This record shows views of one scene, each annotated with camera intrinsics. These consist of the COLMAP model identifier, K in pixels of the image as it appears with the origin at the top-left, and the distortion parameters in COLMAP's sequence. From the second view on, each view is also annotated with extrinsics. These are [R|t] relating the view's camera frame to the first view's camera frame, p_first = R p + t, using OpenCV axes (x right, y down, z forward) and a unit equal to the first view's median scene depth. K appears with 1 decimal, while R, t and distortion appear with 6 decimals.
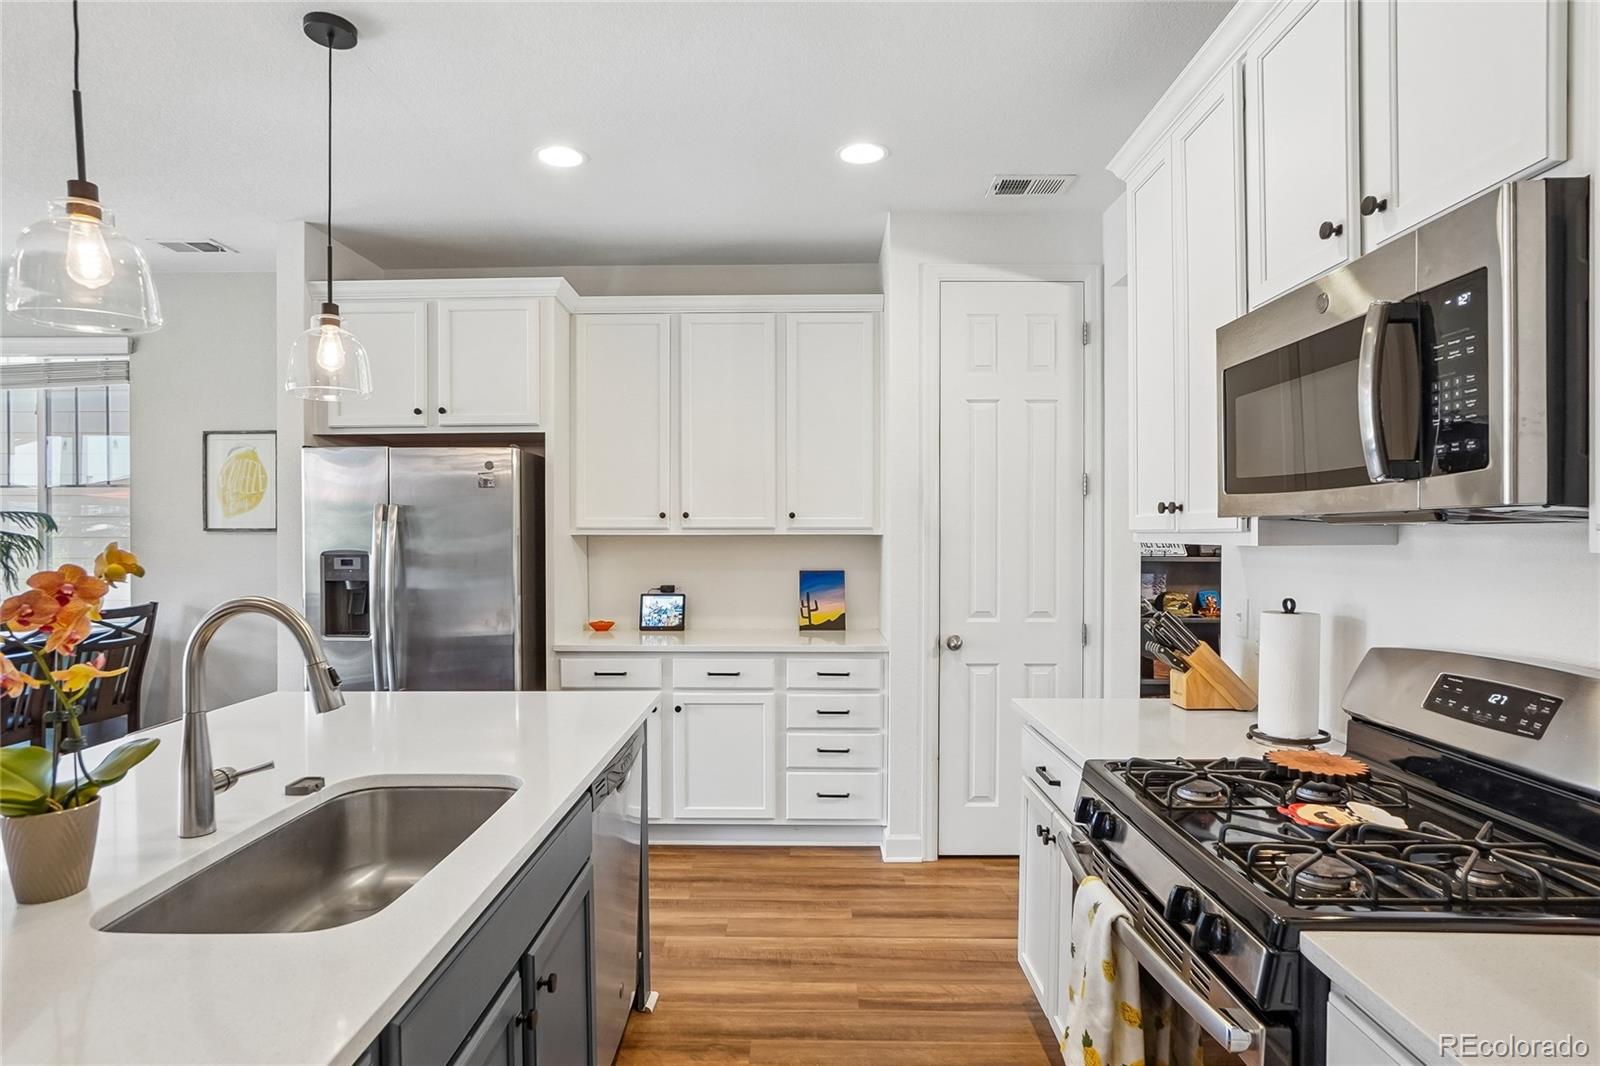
lens RADIAL K [[841.1, 0, 807.4], [0, 841.1, 554.2], [0, 0, 1]] dist [-0.033566, 0.015037]
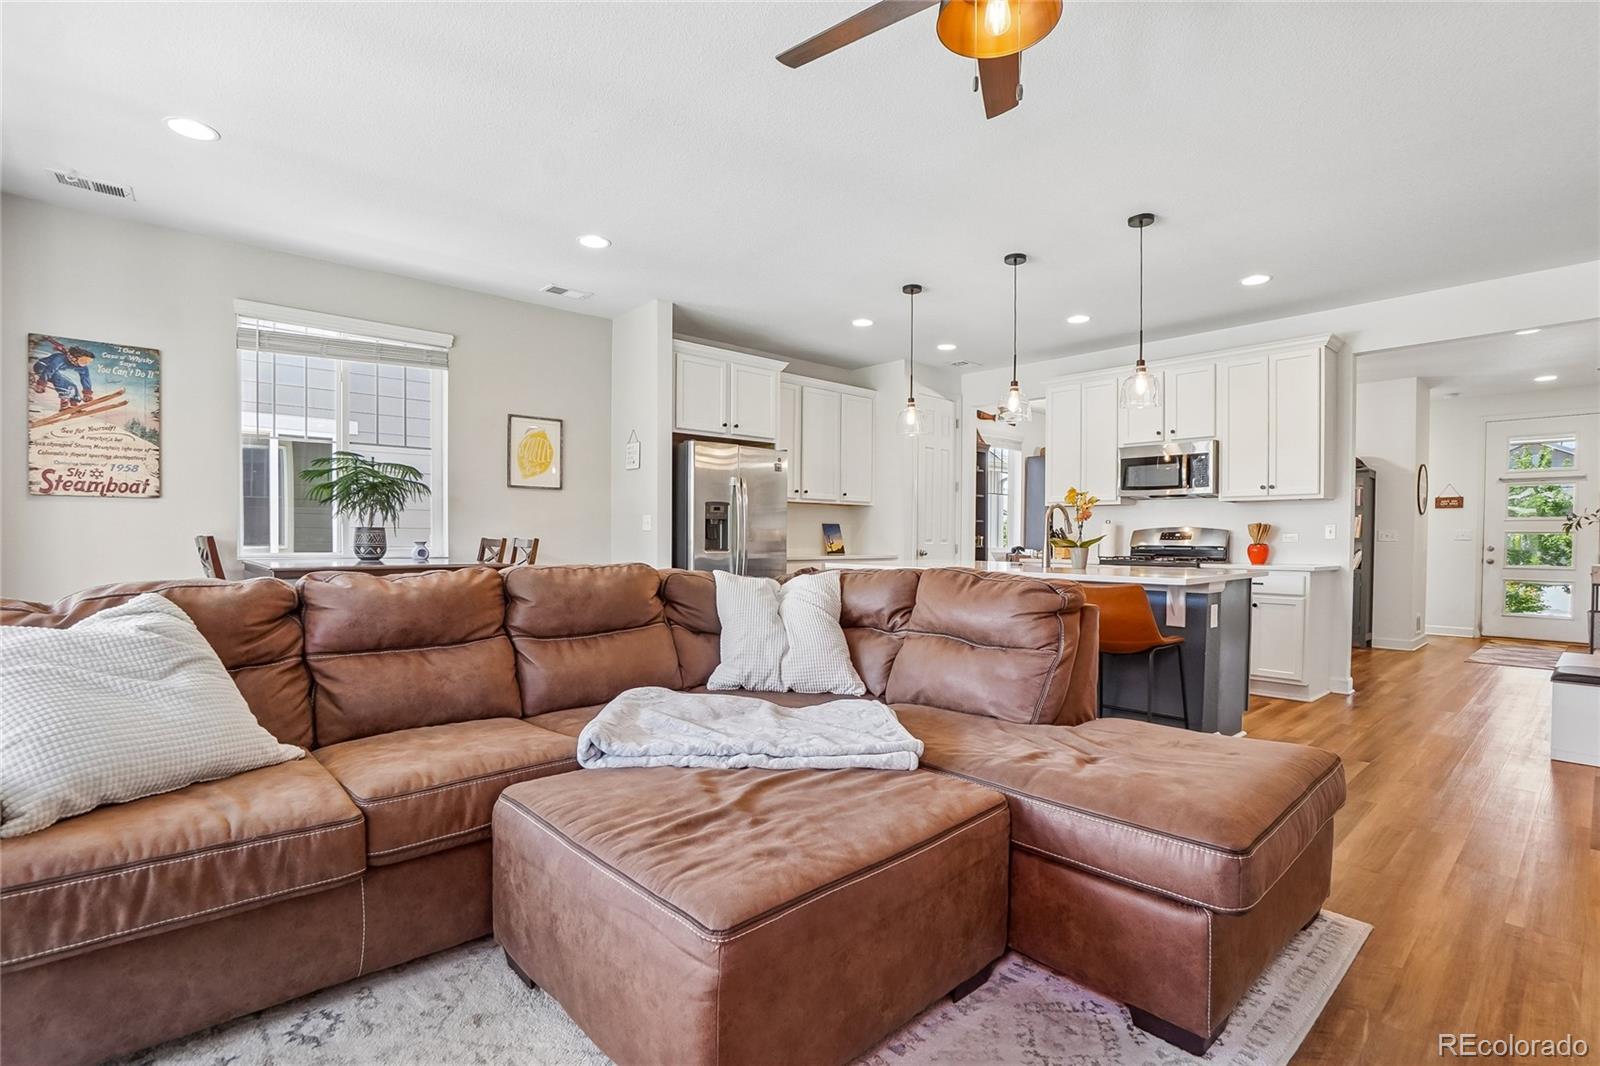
lens RADIAL K [[723.2, 0, 803.9], [0, 723.2, 555.0], [0, 0, 1]] dist [-0.049747, 0.010334]
pose [[0.736832, -0.011891, 0.675971, -1.370297], [0.007570, 0.999928, 0.009339, 0.089704], [-0.676033, -0.001764, 0.736869, -0.231577]]
